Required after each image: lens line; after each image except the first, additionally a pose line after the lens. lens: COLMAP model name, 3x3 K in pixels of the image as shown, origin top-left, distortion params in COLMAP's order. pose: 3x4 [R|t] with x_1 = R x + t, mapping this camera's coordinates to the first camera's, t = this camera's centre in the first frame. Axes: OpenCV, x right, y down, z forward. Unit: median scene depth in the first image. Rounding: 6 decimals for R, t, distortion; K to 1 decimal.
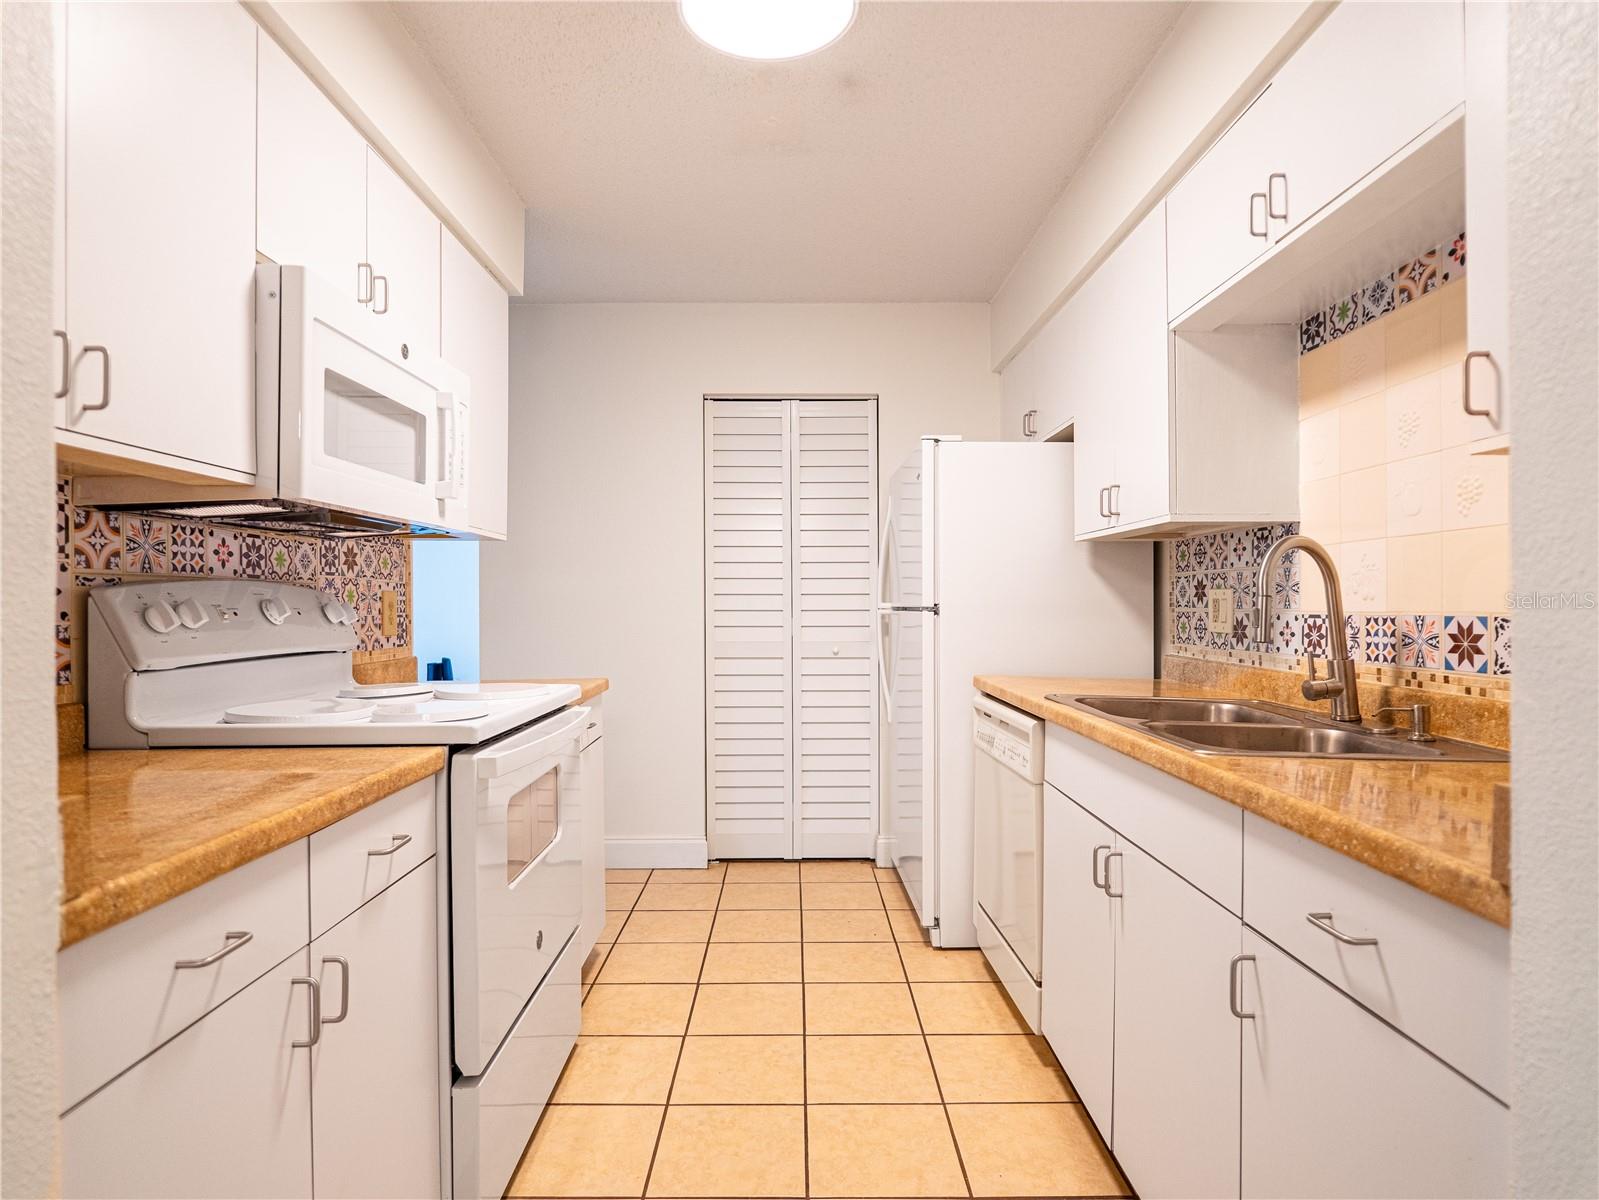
lens RADIAL K [[867.4, 0, 798.8], [0, 867.4, 602.4], [0, 0, 1]] dist [-0.010704, 0.003463]
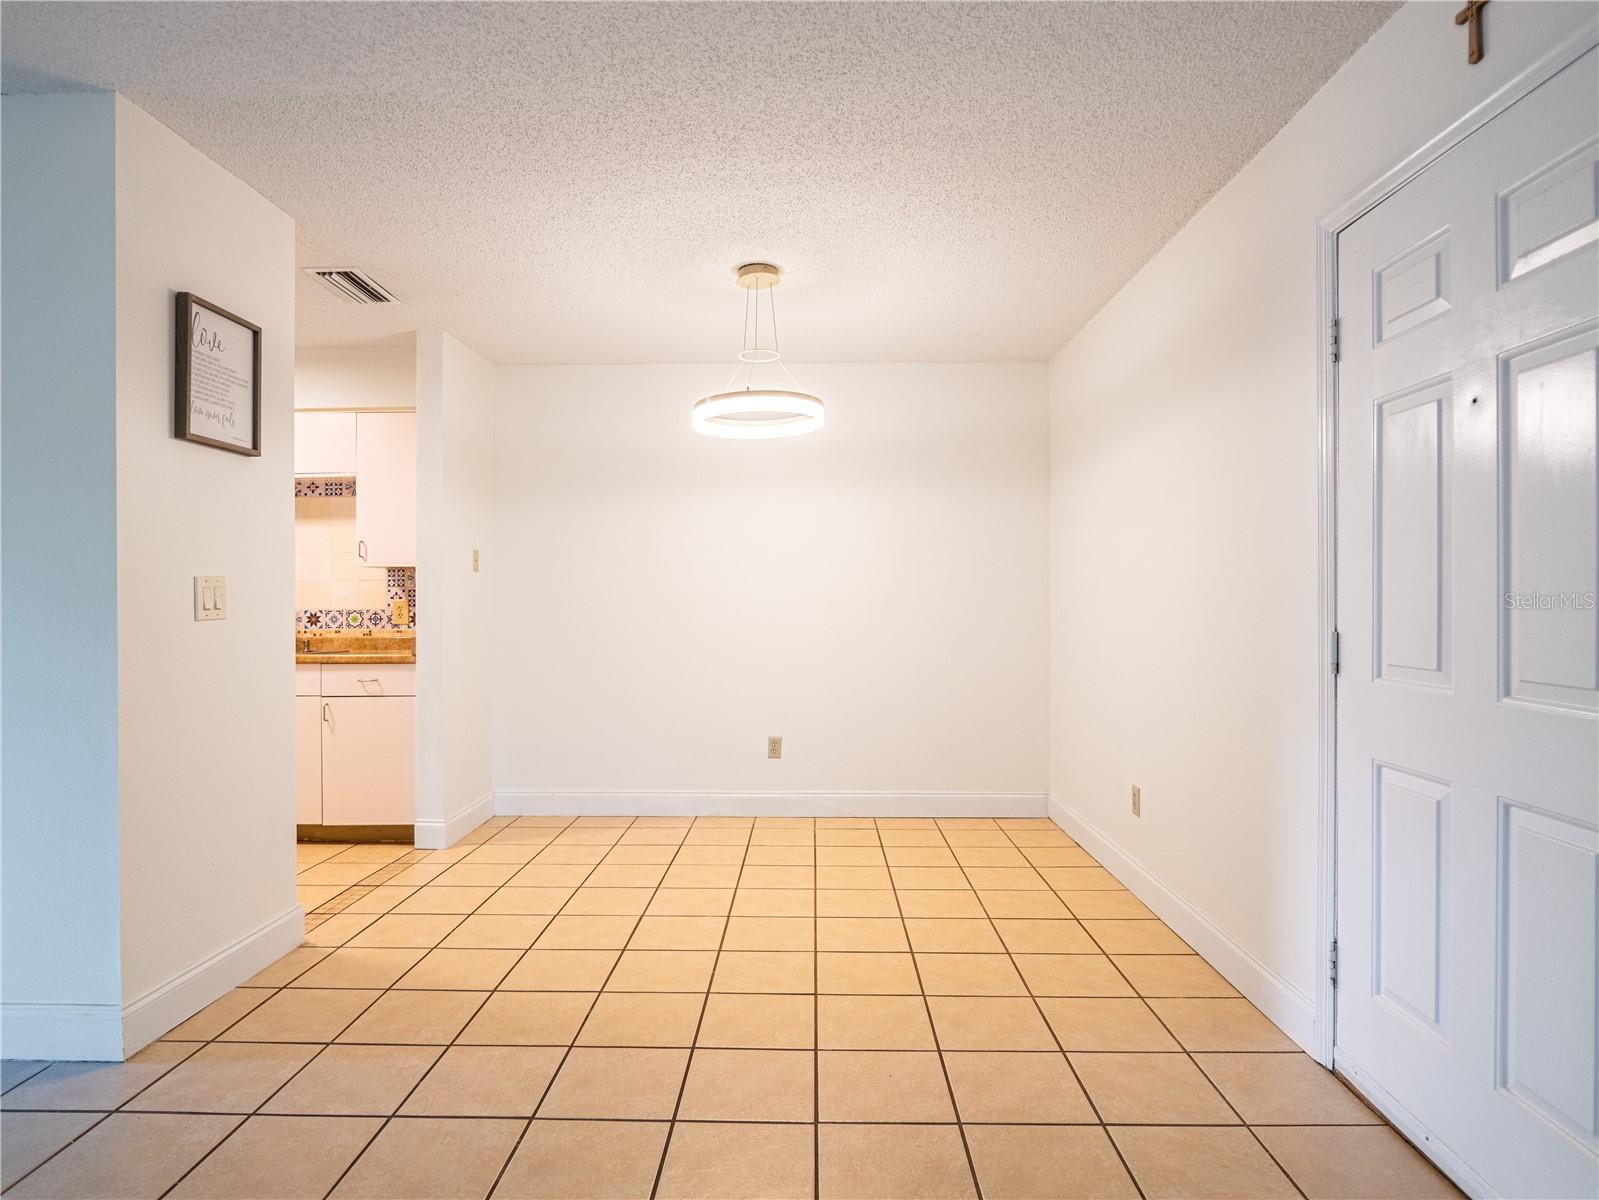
lens RADIAL K [[867.4, 0, 791.2], [0, 867.4, 599.9], [0, 0, 1]] dist [-0.010704, 0.003463]
pose [[0.023871, 0.006202, 0.999696, -2.251113], [0.002039, 0.999978, -0.006252, 0.002092], [-0.999713, 0.002188, 0.023858, -0.754960]]
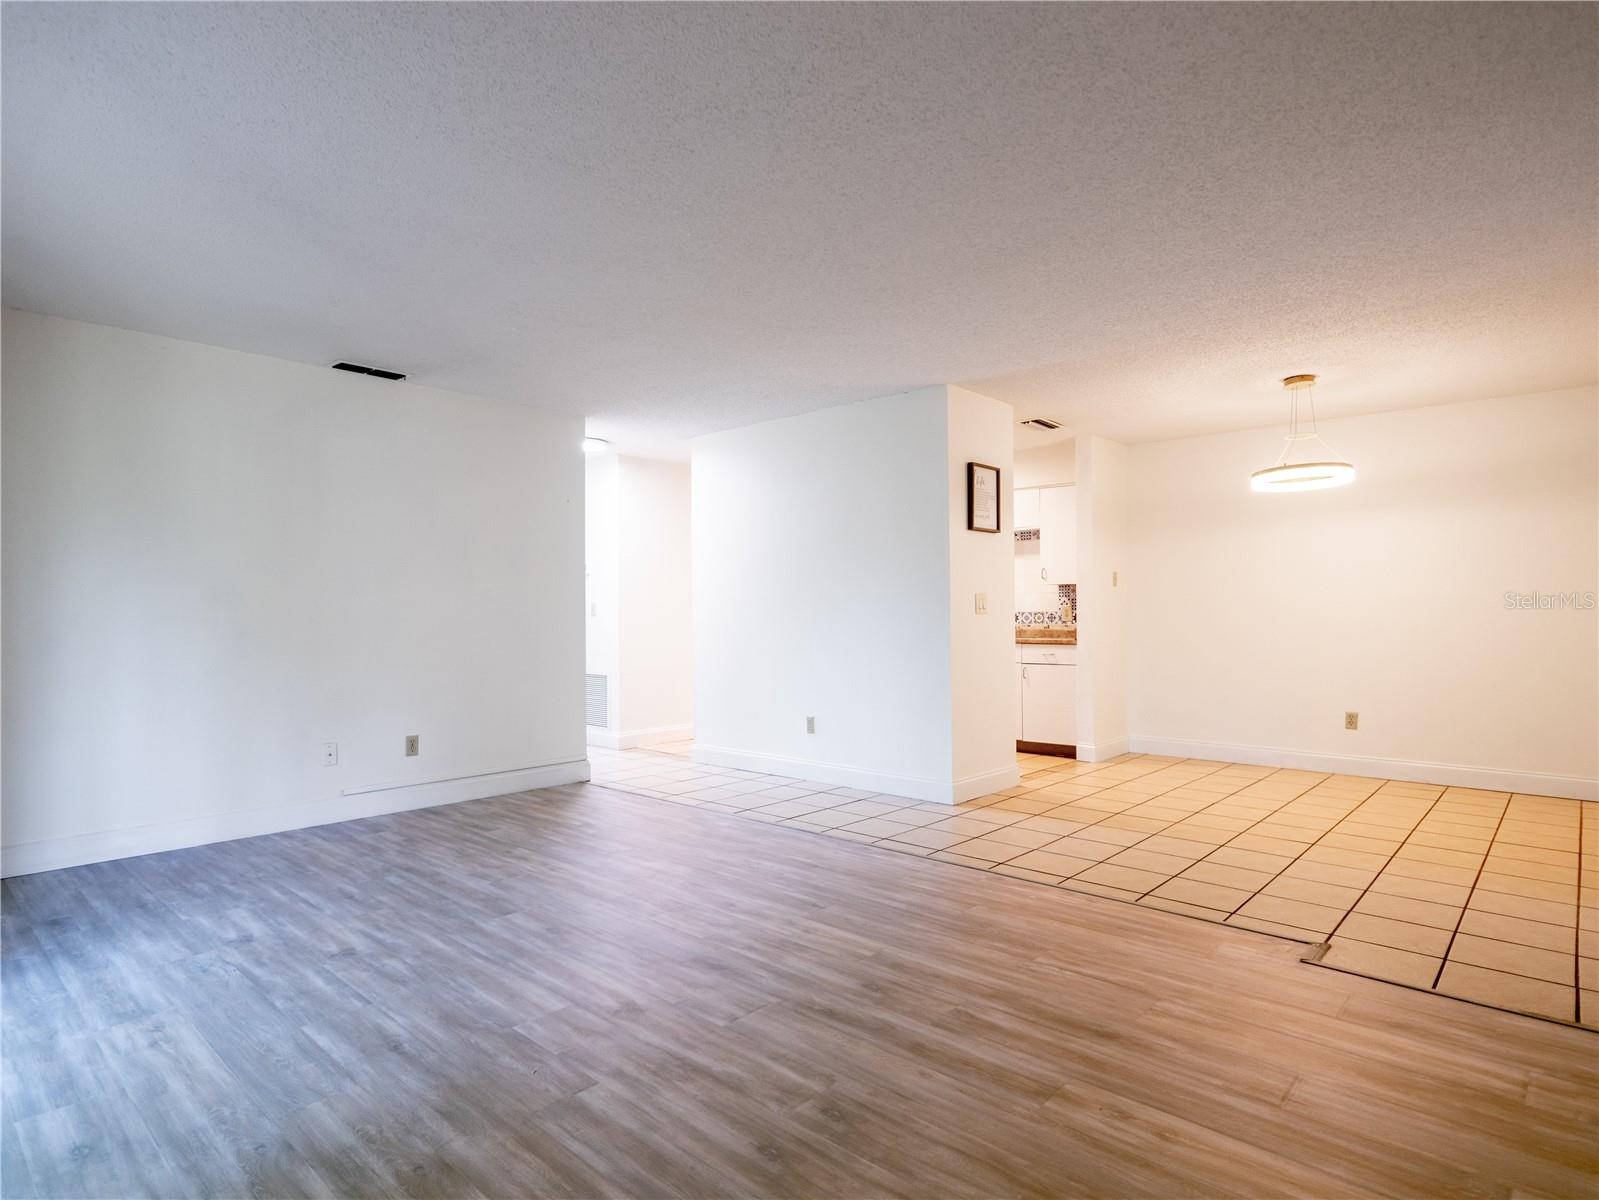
lens RADIAL K [[867.4, 0, 792.4], [0, 867.4, 601.0], [0, 0, 1]] dist [-0.010704, 0.003463]
pose [[0.682939, 0.011303, 0.730388, -4.643057], [-0.000179, 0.999883, -0.015306, 0.046618], [-0.730475, 0.010322, 0.682861, -1.878087]]
